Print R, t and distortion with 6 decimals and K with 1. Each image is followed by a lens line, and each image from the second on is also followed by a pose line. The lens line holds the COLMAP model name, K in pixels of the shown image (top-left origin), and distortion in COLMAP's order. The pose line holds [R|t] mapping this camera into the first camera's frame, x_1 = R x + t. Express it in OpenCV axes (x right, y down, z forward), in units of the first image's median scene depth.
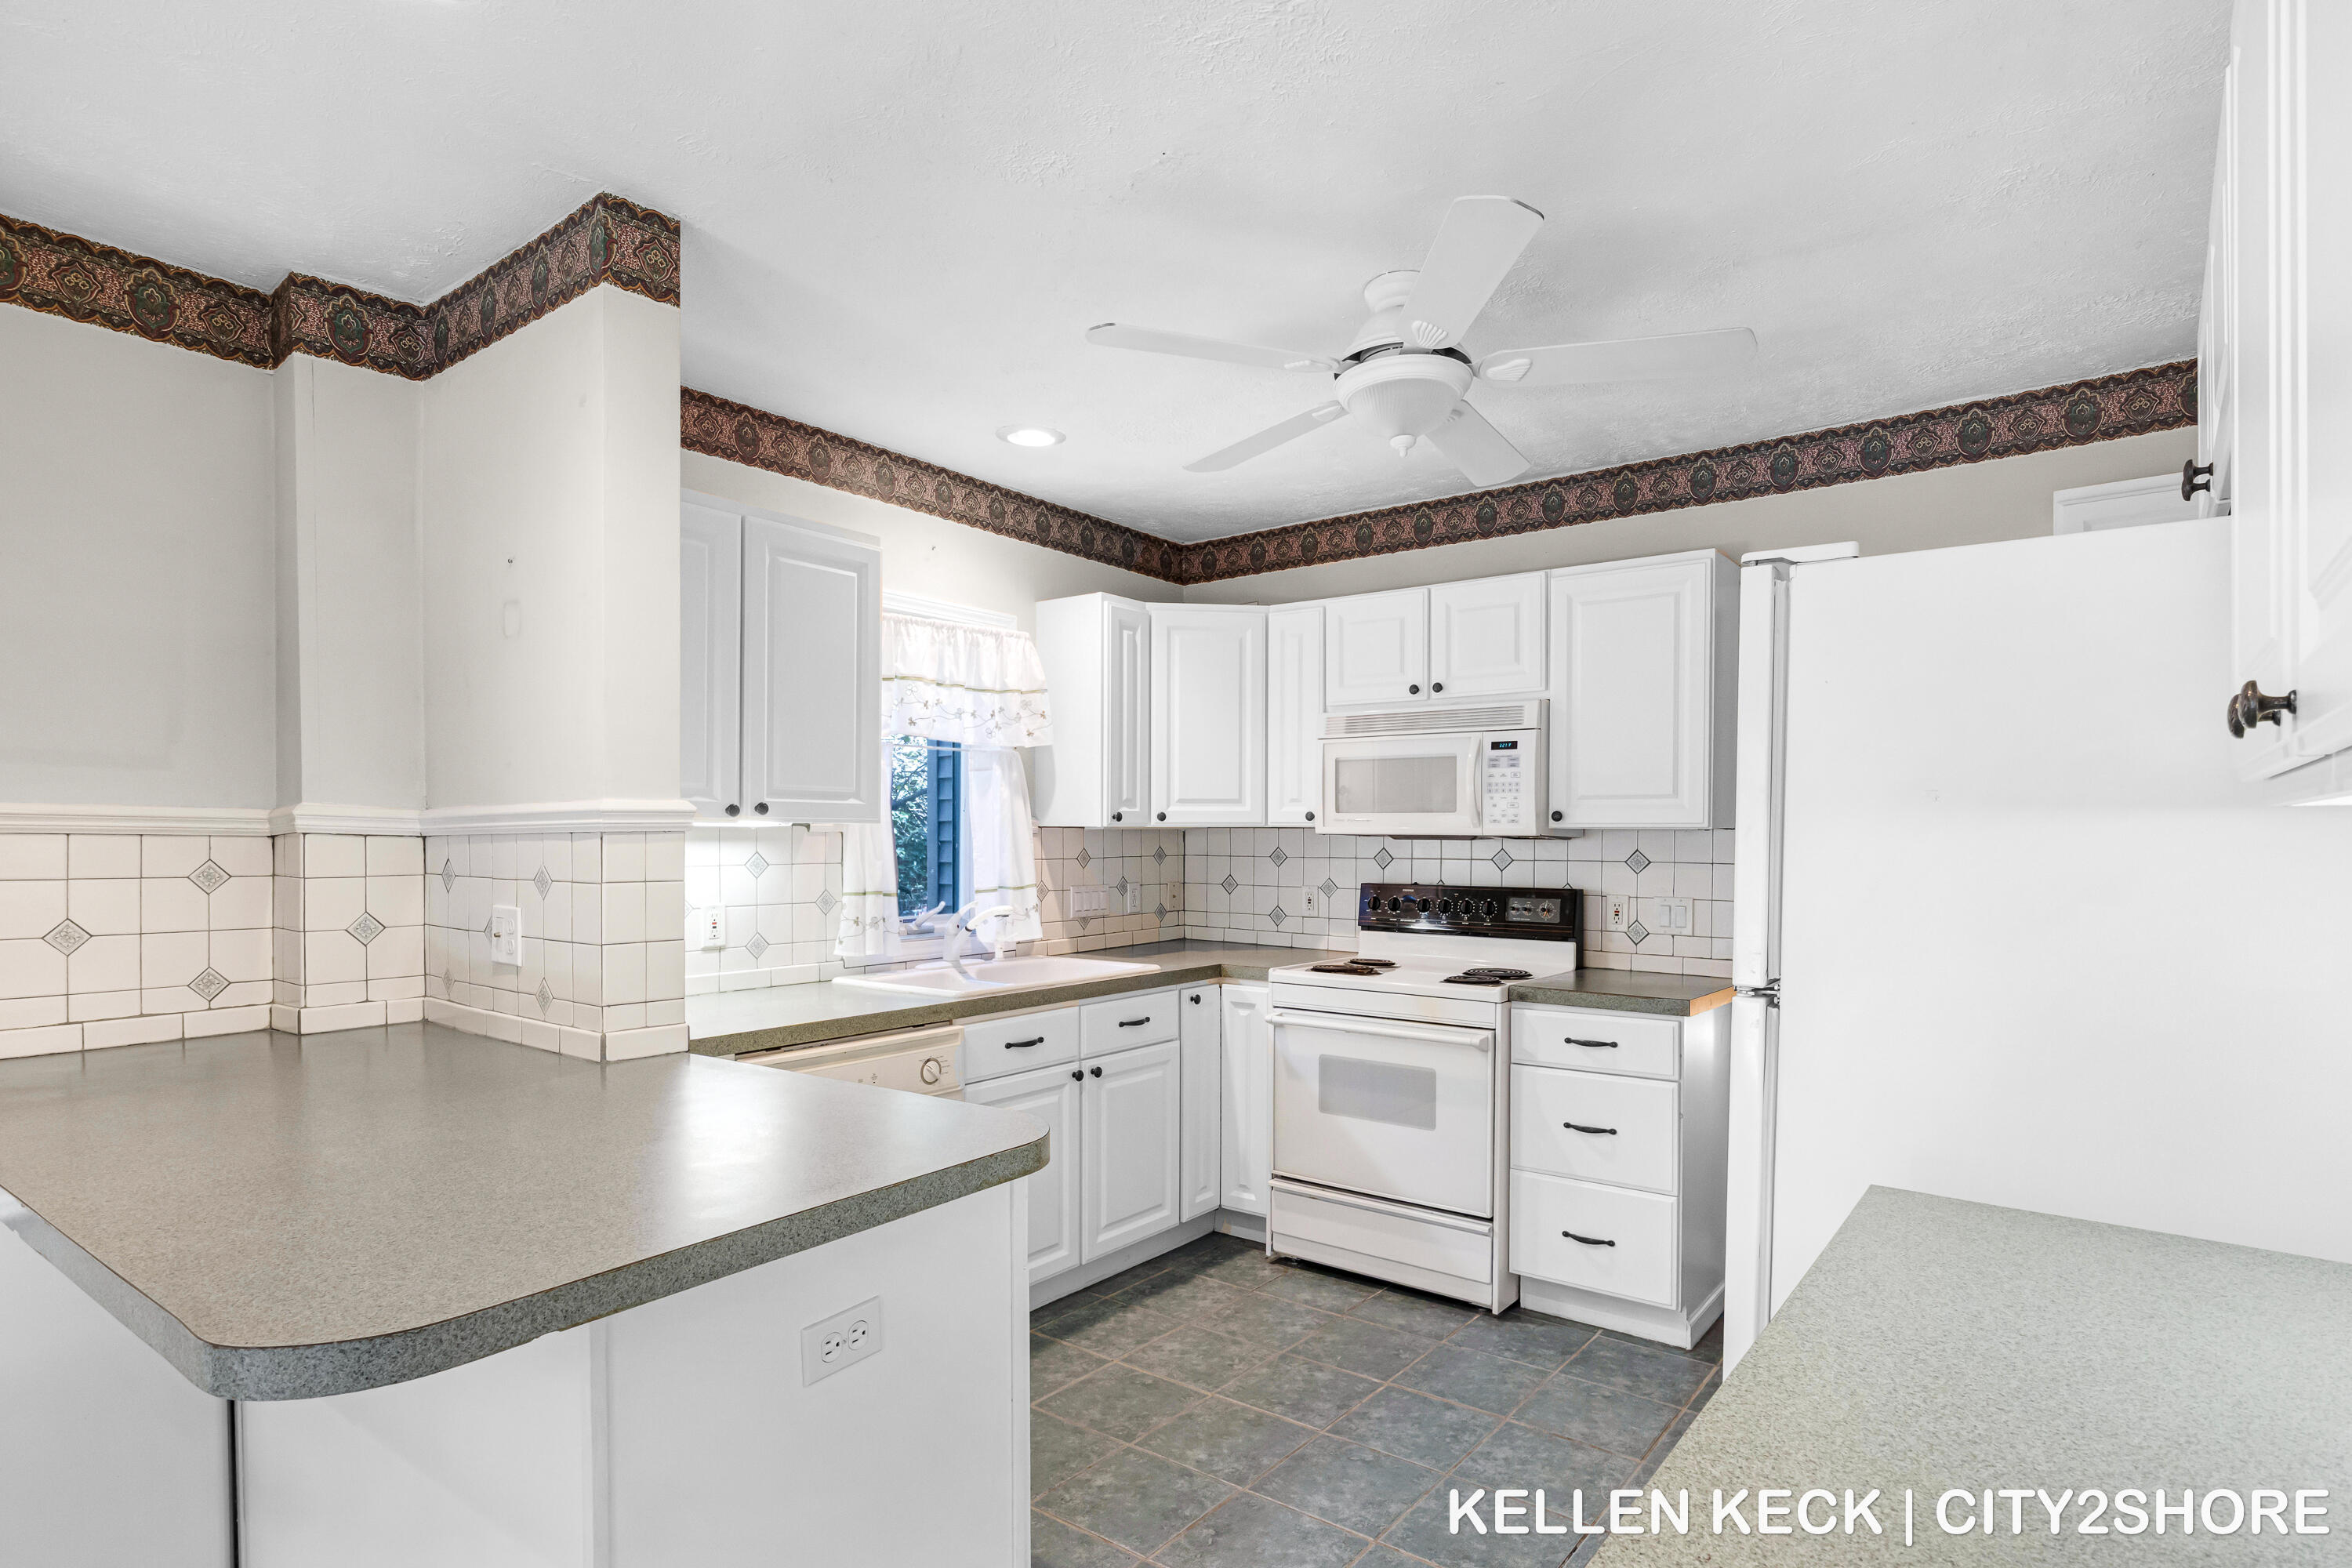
lens RADIAL K [[1209.0, 0, 1191.0], [0, 1209.0, 844.9], [0, 0, 1]] dist [-0.004118, 0.000017]
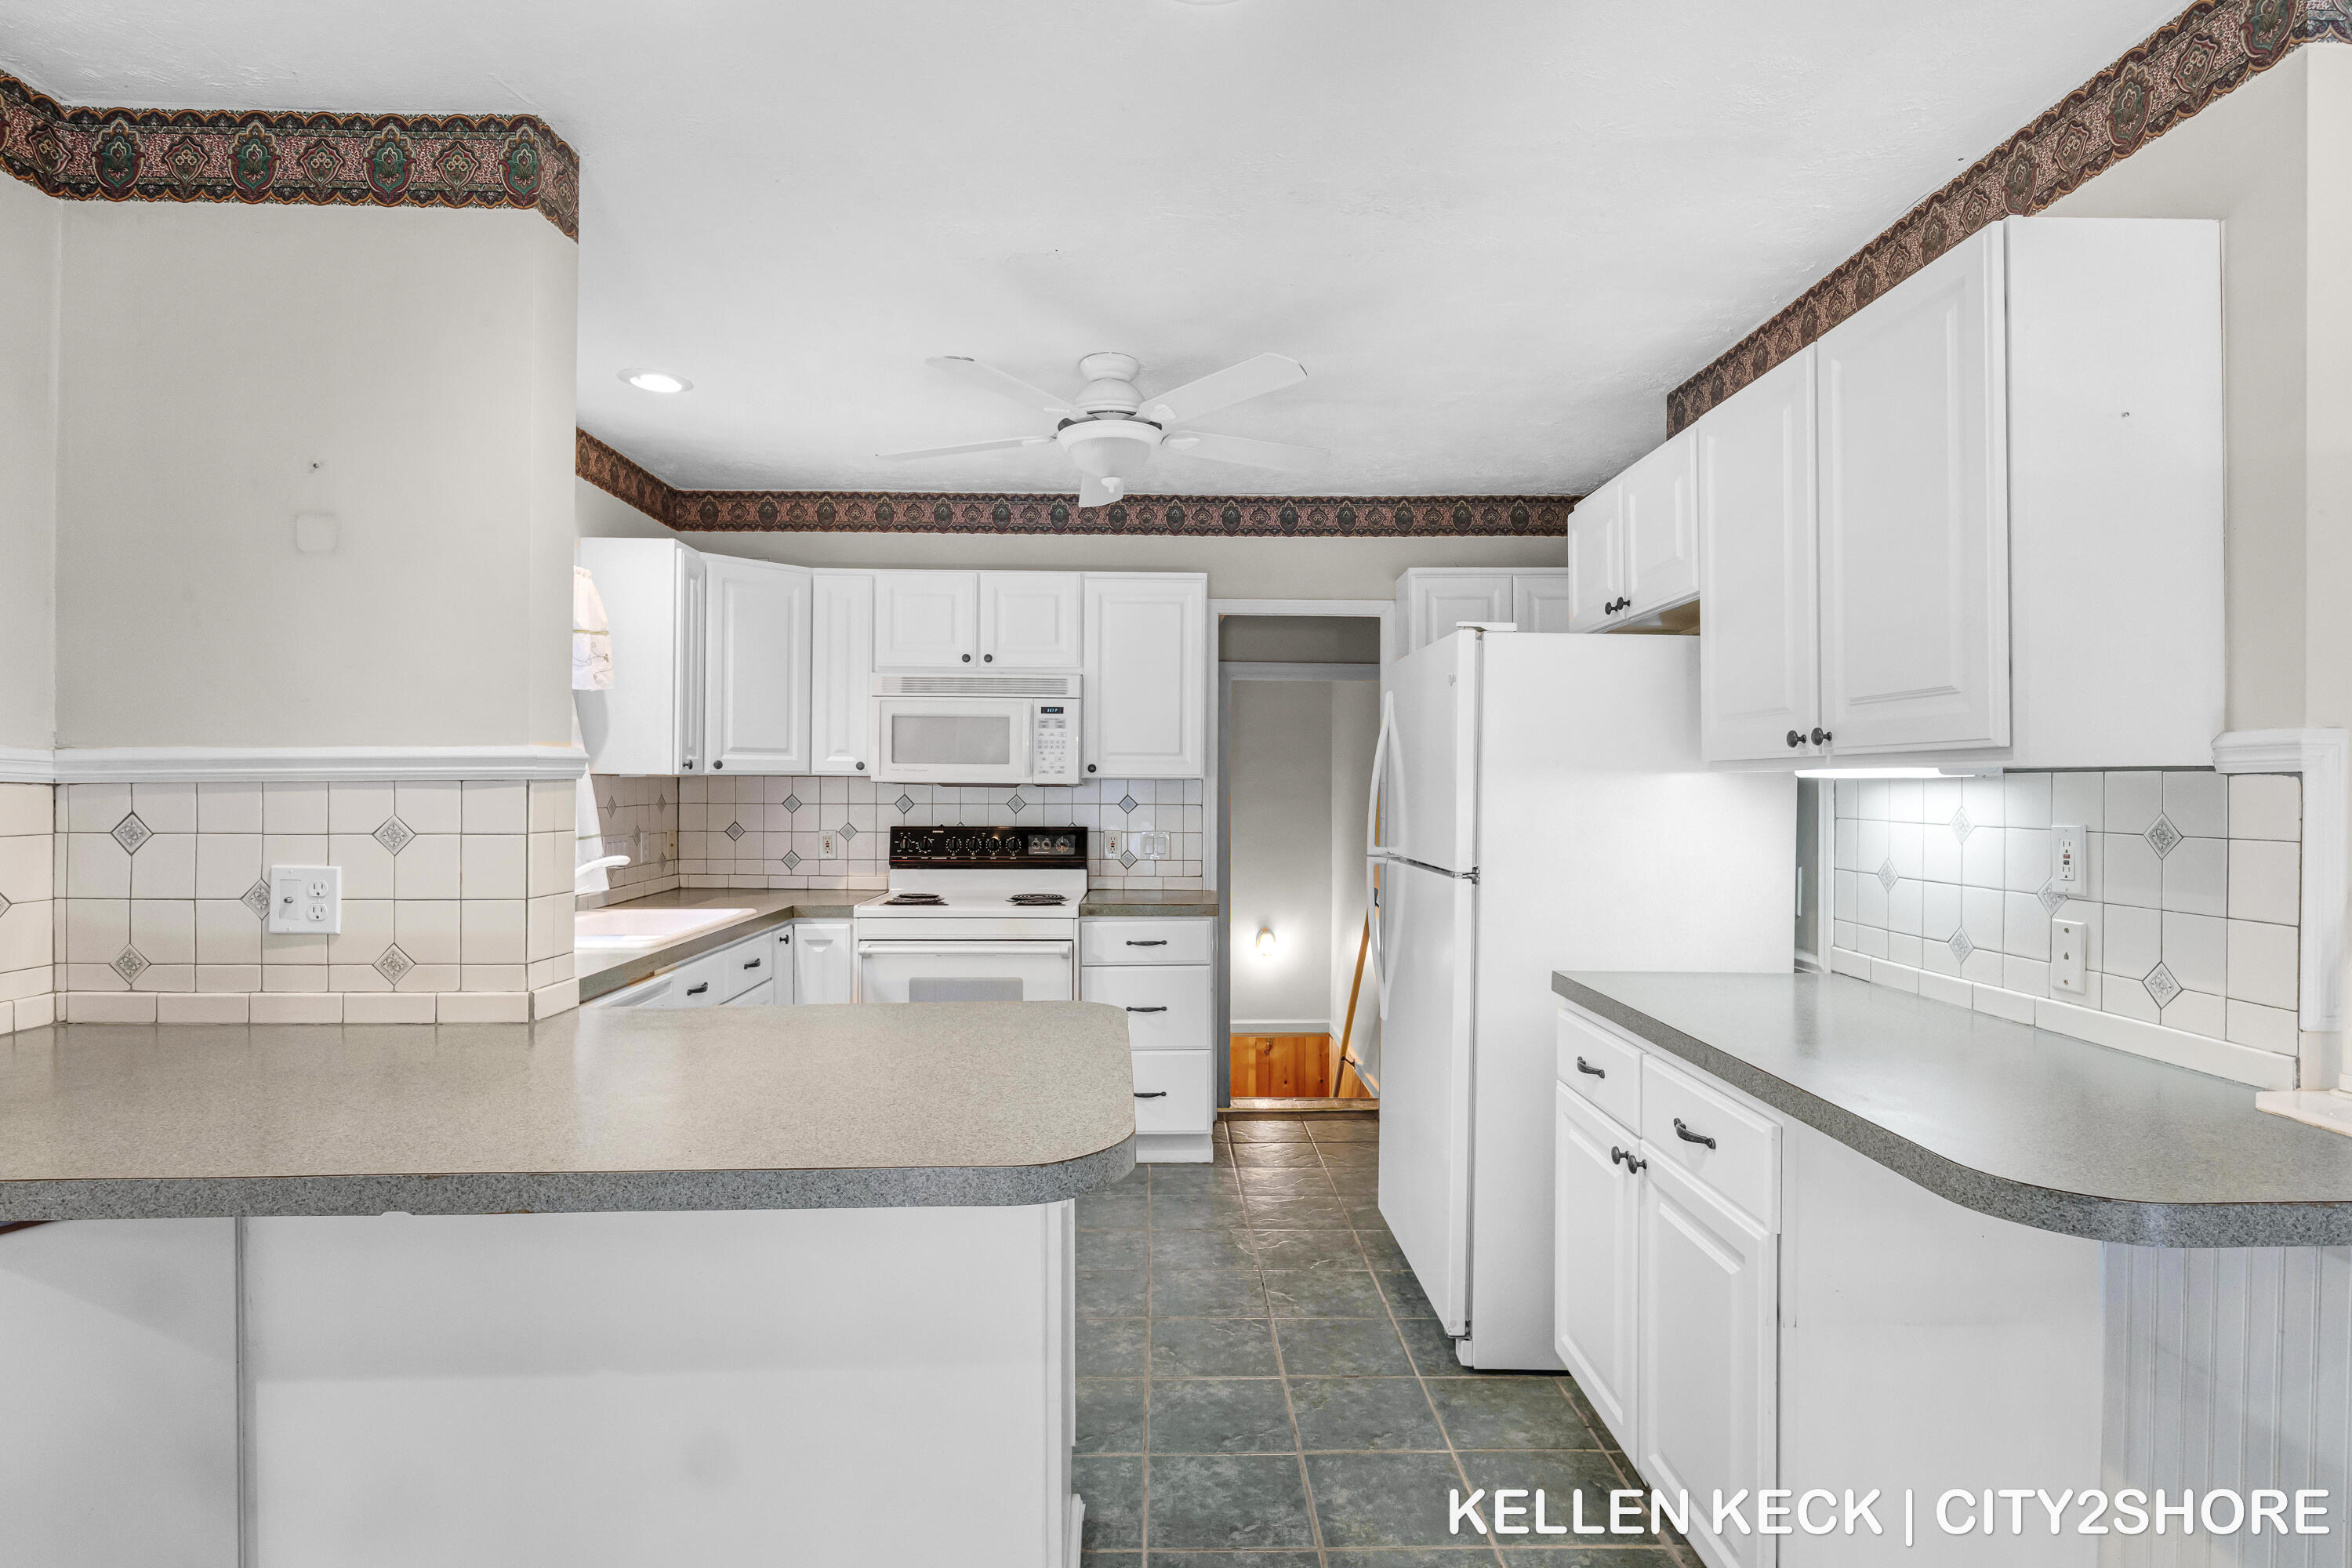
lens RADIAL K [[1209.0, 0, 1178.7], [0, 1209.0, 771.2], [0, 0, 1]] dist [-0.004118, 0.000017]
pose [[0.780038, 0.007353, 0.625689, -0.397308], [0.003431, 0.999866, -0.016028, -0.000342], [-0.625723, 0.014649, 0.779908, -0.036996]]
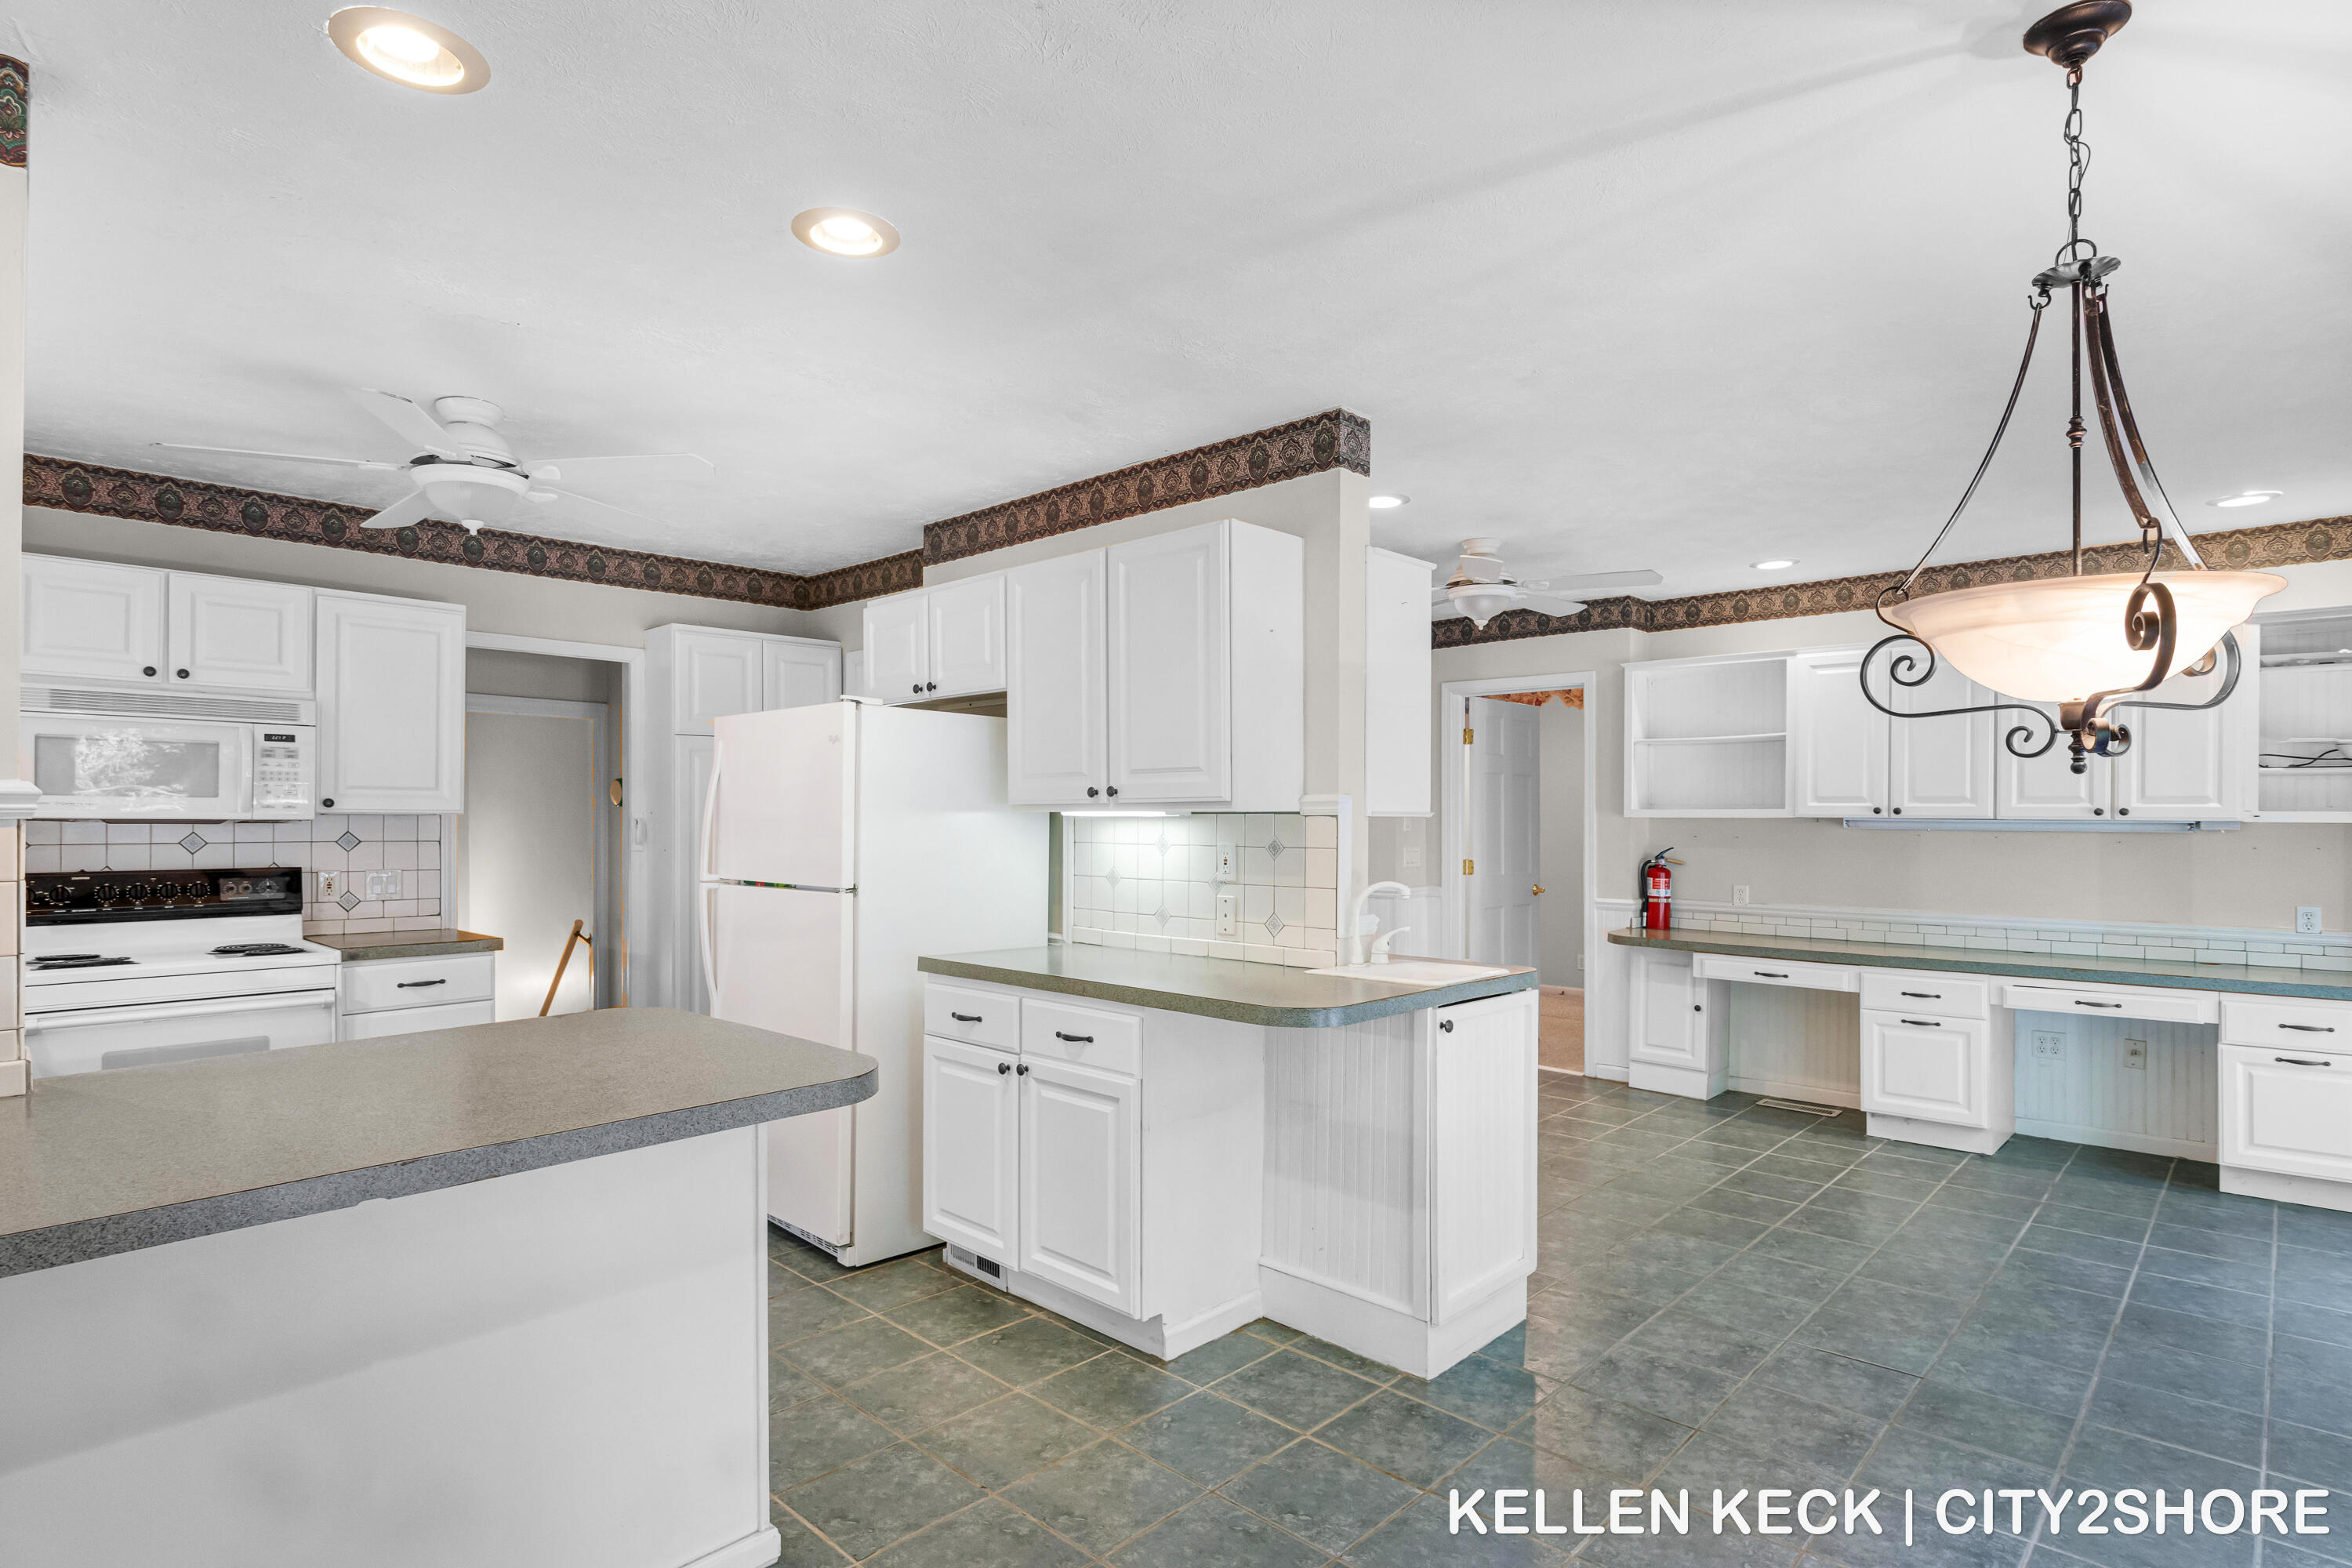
lens RADIAL K [[1209.0, 0, 1164.3], [0, 1209.0, 799.3], [0, 0, 1]] dist [-0.004118, 0.000017]
pose [[0.114277, 0.014791, 0.993339, -0.722507], [0.006228, 0.999859, -0.015604, -0.004057], [-0.993429, 0.007970, 0.114169, 0.070313]]
